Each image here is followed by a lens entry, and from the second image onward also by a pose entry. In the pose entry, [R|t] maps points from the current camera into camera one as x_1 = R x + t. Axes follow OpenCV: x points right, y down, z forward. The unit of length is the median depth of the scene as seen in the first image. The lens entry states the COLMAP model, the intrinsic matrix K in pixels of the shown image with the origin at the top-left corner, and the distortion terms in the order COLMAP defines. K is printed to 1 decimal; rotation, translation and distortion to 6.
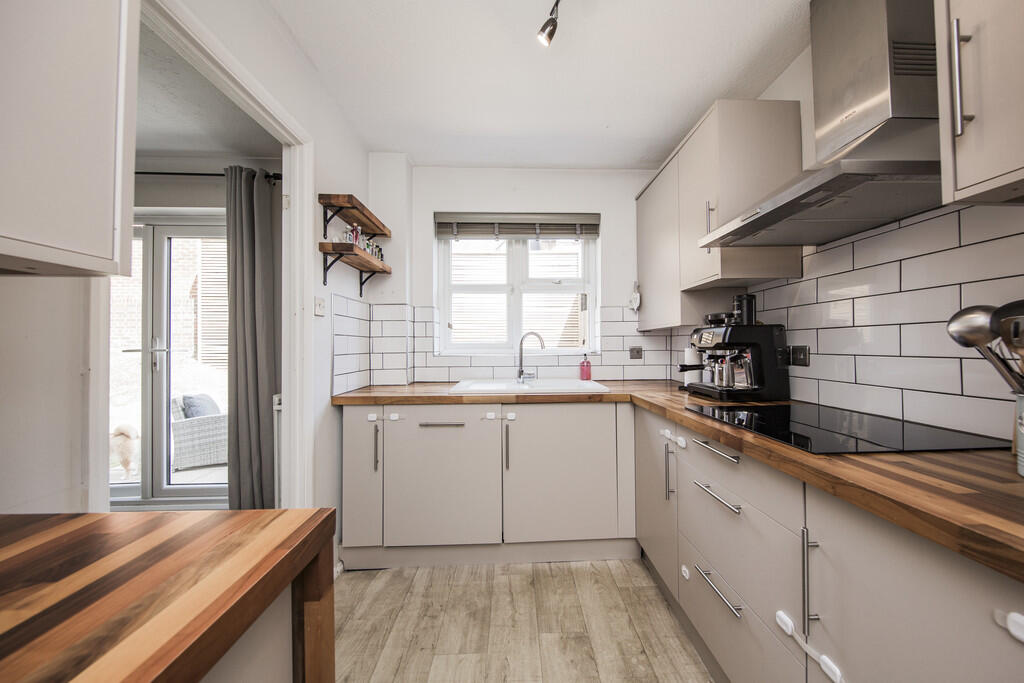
lens RADIAL K [[347.2, 0, 514.9], [0, 347.2, 342.0], [0, 0, 1]] dist [-0.000493, -0.000023]
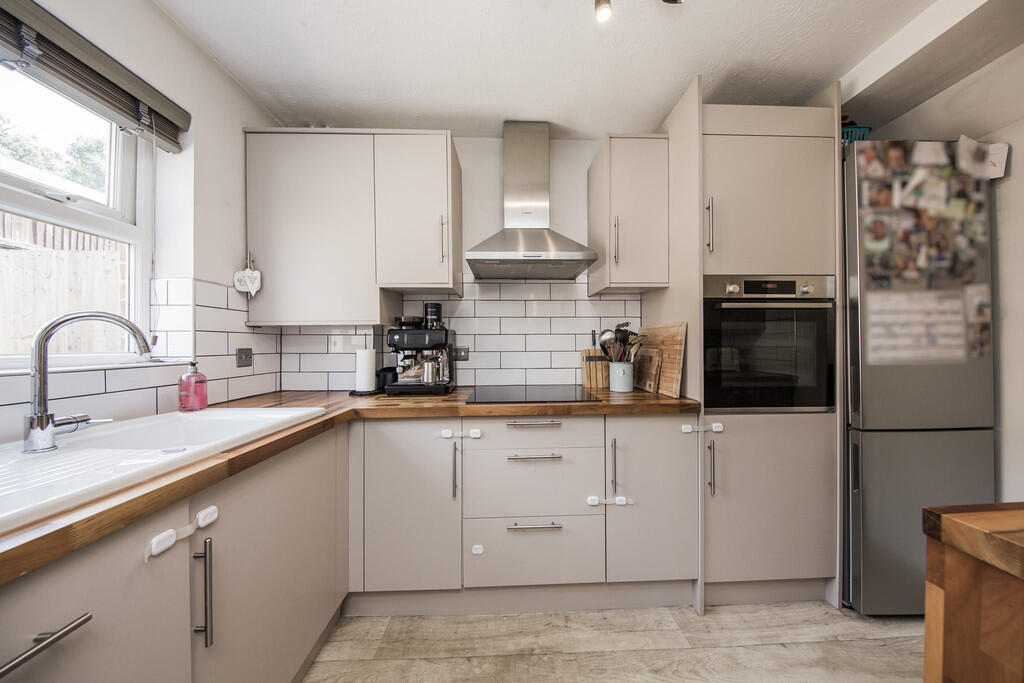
lens RADIAL K [[337.0, 0, 516.1], [0, 337.0, 345.6], [0, 0, 1]] dist [0.000279, -0.000038]
pose [[-0.019152, 0.010928, 0.999757, -0.467484], [-0.004202, 0.999931, -0.011010, 0.019230], [-0.999808, -0.004412, -0.019105, 0.707345]]
